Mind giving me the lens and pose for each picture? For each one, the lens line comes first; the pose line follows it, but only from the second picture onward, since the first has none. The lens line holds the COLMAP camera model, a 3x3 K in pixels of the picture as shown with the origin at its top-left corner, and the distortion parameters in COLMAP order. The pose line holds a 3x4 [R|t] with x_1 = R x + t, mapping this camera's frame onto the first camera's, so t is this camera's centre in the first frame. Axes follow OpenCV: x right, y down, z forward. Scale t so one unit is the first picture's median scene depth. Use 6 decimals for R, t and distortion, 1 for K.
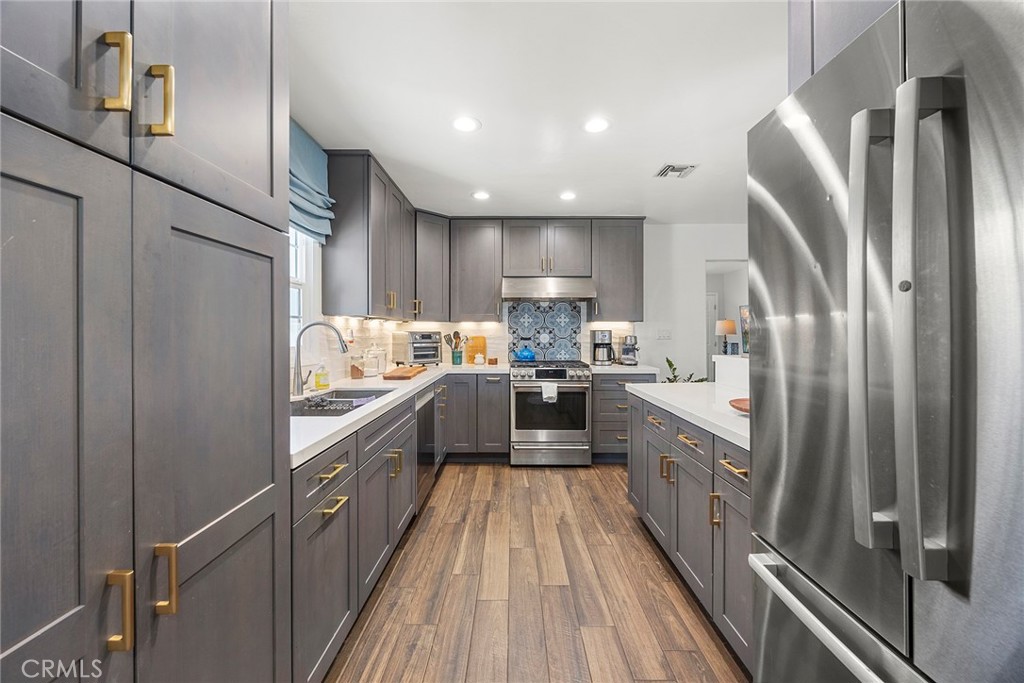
lens RADIAL K [[404.5, 0, 506.2], [0, 404.5, 335.8], [0, 0, 1]] dist [0.006842, -0.001187]
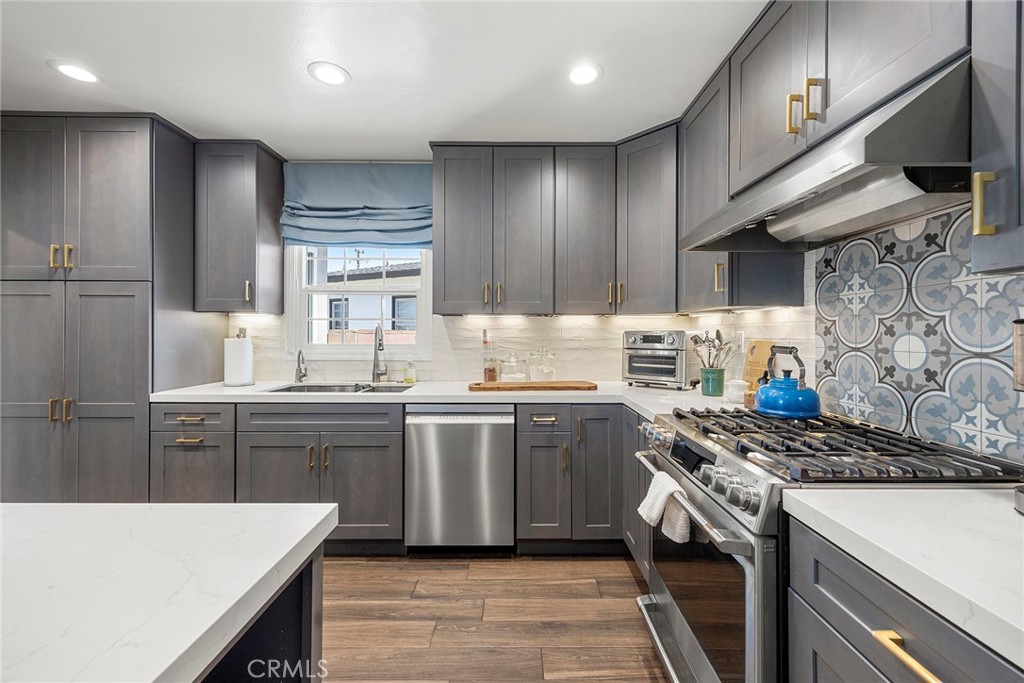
lens RADIAL K [[404.5, 0, 511.1], [0, 404.5, 343.9], [0, 0, 1]] dist [0.006842, -0.001187]
pose [[0.007499, 0.025340, -0.999651, 0.386235], [-0.007044, 0.999655, 0.025288, -0.005259], [0.999947, 0.006852, 0.007675, 0.748563]]
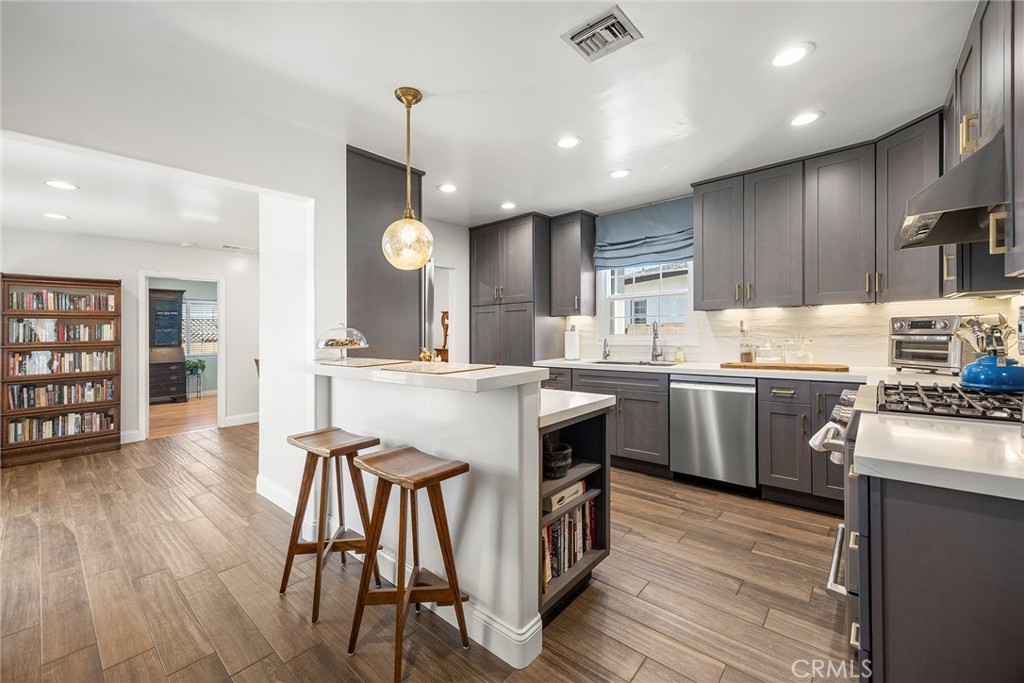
lens RADIAL K [[404.5, 0, 509.5], [0, 404.5, 335.1], [0, 0, 1]] dist [0.006842, -0.001187]
pose [[-0.658787, 0.022728, -0.751986, 0.642829], [0.018219, 0.999732, 0.014255, -0.003249], [0.752109, -0.004310, -0.659025, 0.895631]]
